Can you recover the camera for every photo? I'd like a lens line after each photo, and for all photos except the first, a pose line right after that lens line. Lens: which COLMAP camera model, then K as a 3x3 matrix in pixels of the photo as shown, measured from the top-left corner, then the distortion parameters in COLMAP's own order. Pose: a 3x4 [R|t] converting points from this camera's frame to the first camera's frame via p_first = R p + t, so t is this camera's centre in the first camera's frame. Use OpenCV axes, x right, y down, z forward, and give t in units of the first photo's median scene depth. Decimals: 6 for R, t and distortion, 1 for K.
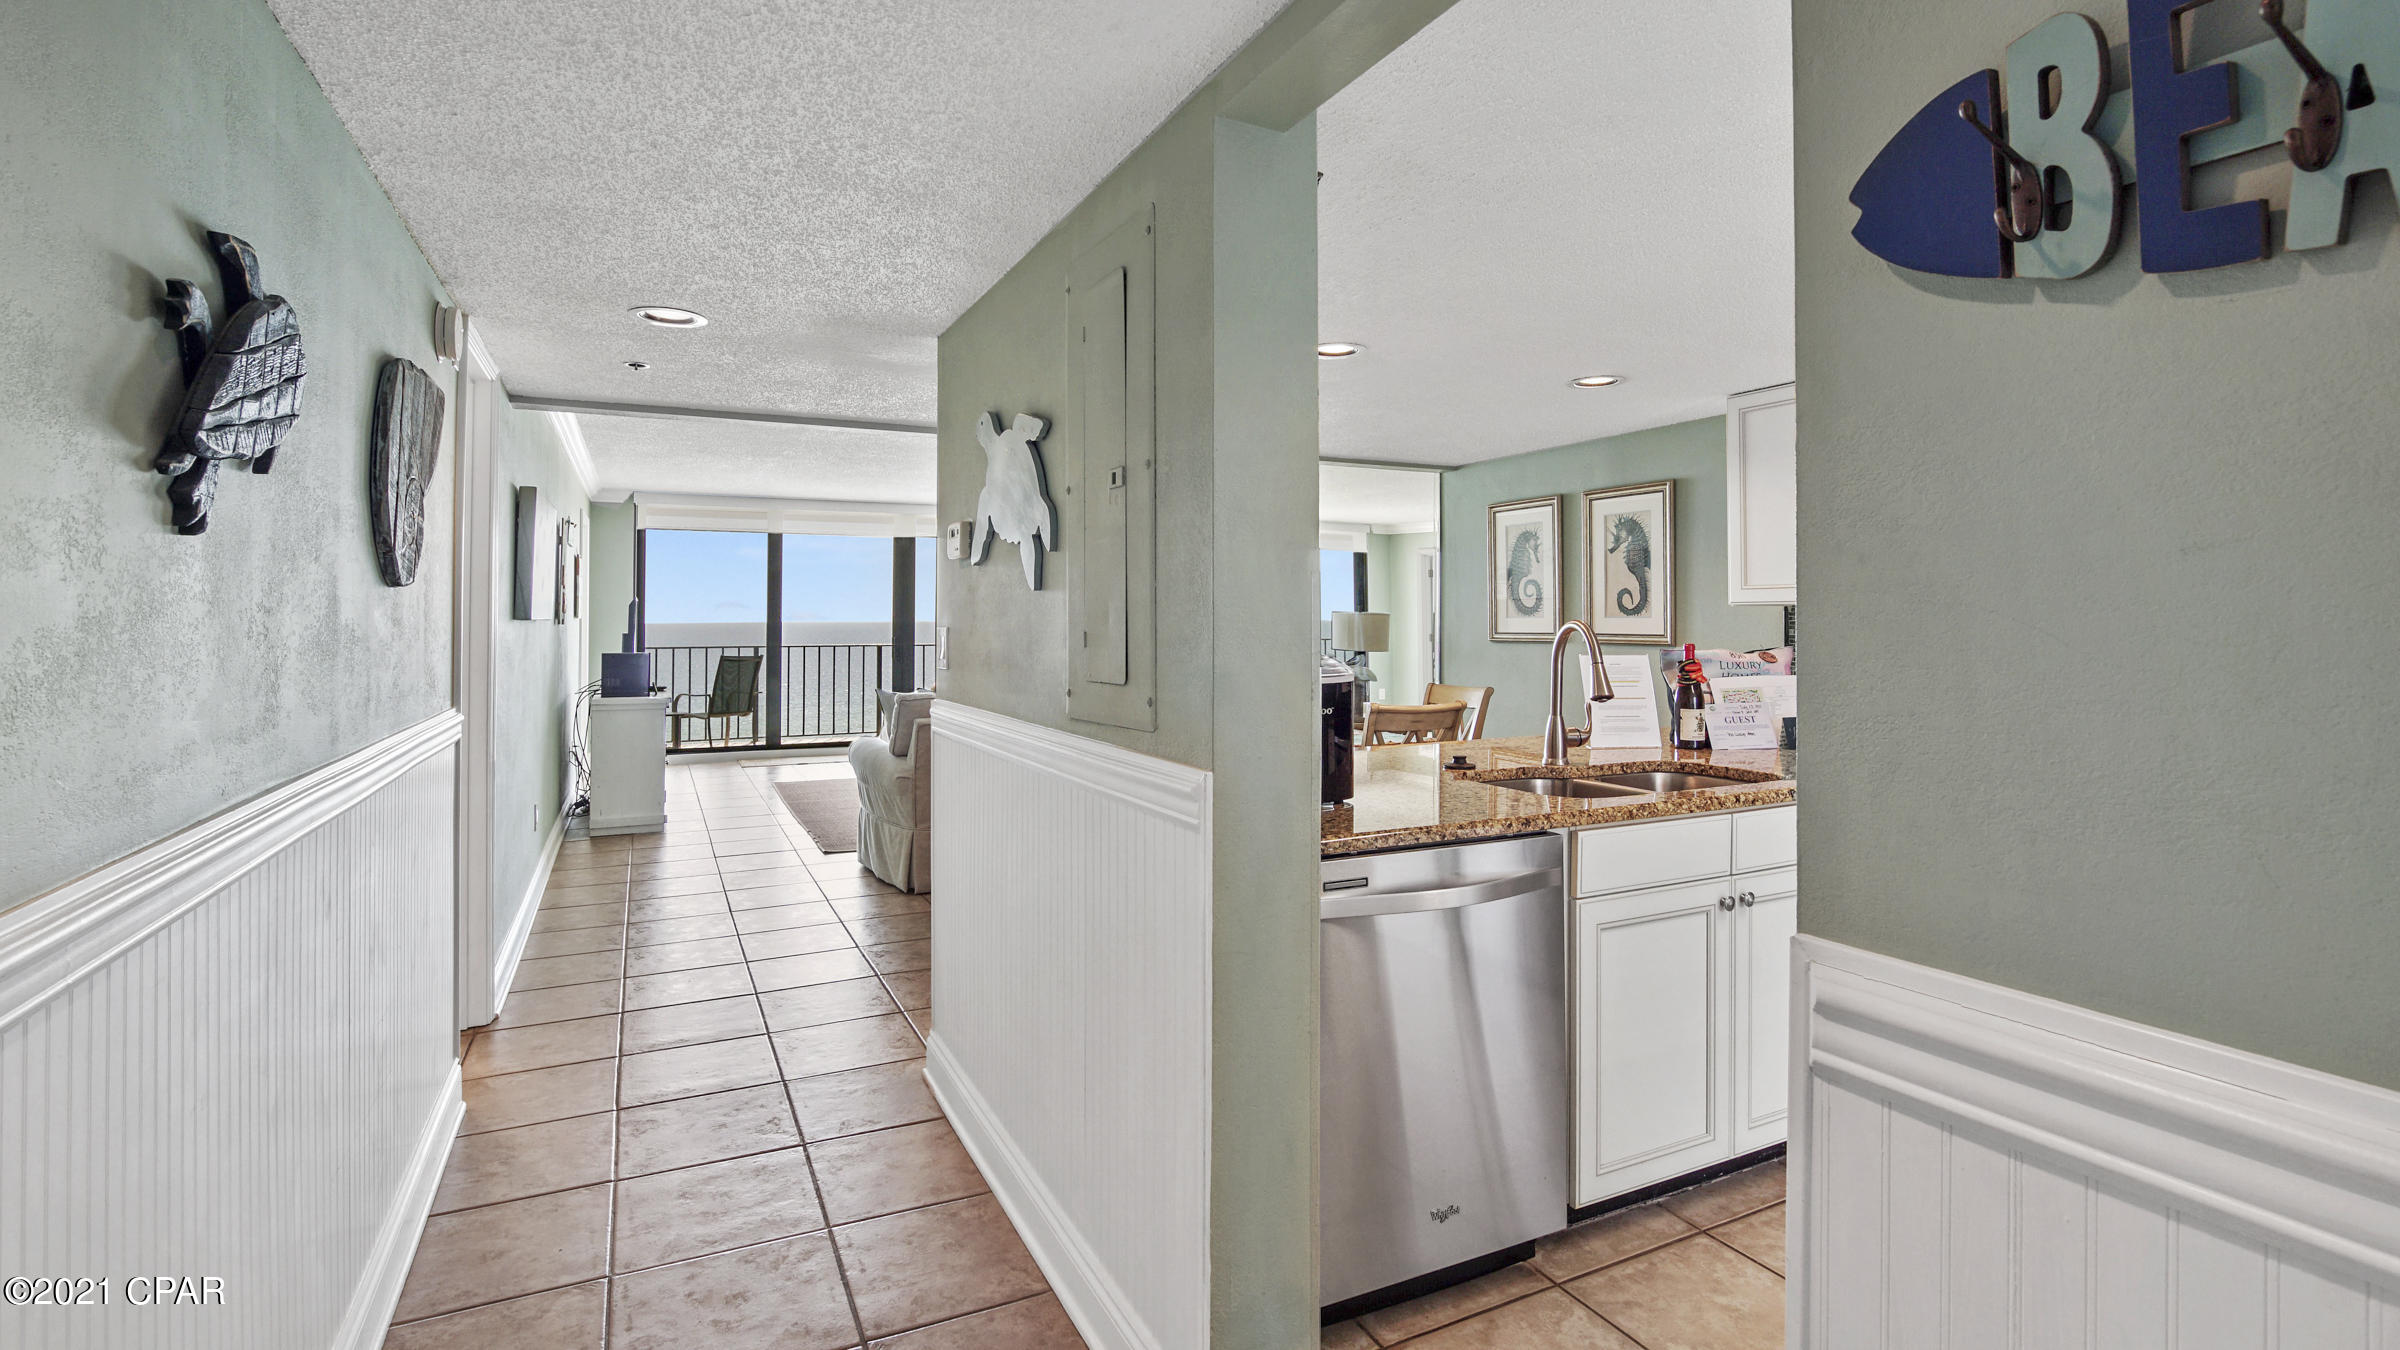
lens RADIAL K [[1095.0, 0, 1213.9], [0, 1095.0, 608.7], [0, 0, 1]] dist [-0.014462, -0.001158]
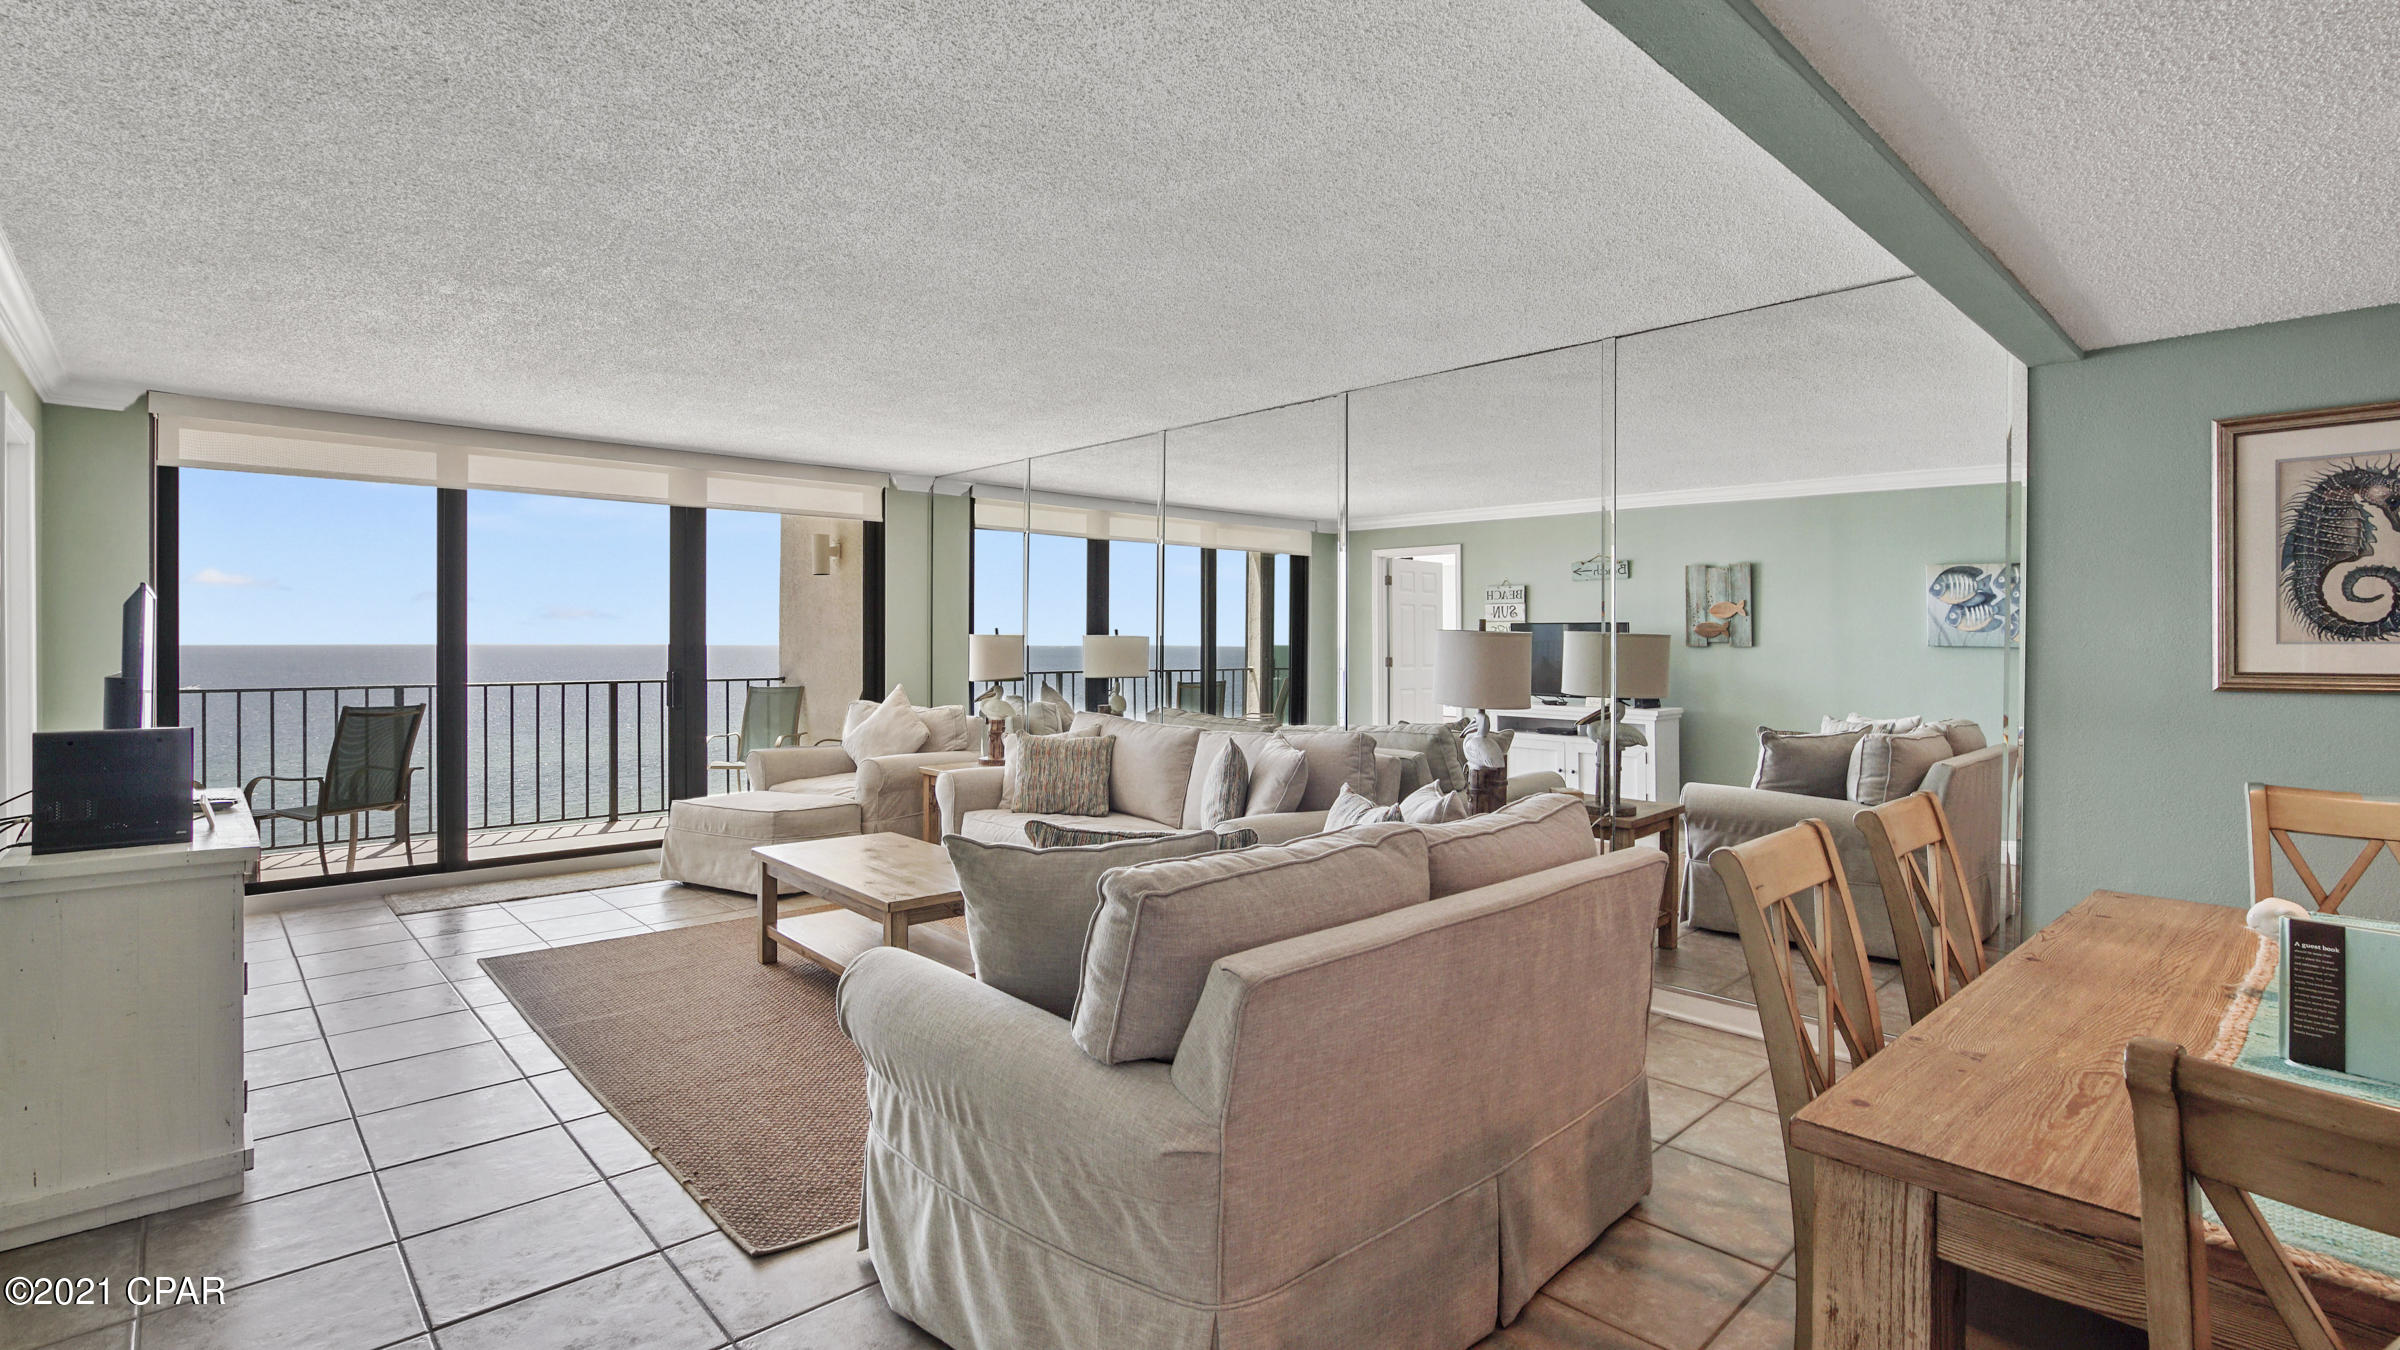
lens RADIAL K [[1095.0, 0, 1191.8], [0, 1095.0, 652.0], [0, 0, 1]] dist [-0.014462, -0.001158]
pose [[0.962986, 0.000609, 0.269551, -0.245348], [-0.005579, 0.999828, 0.017672, 0.004582], [-0.269494, -0.018522, 0.962824, 0.471225]]
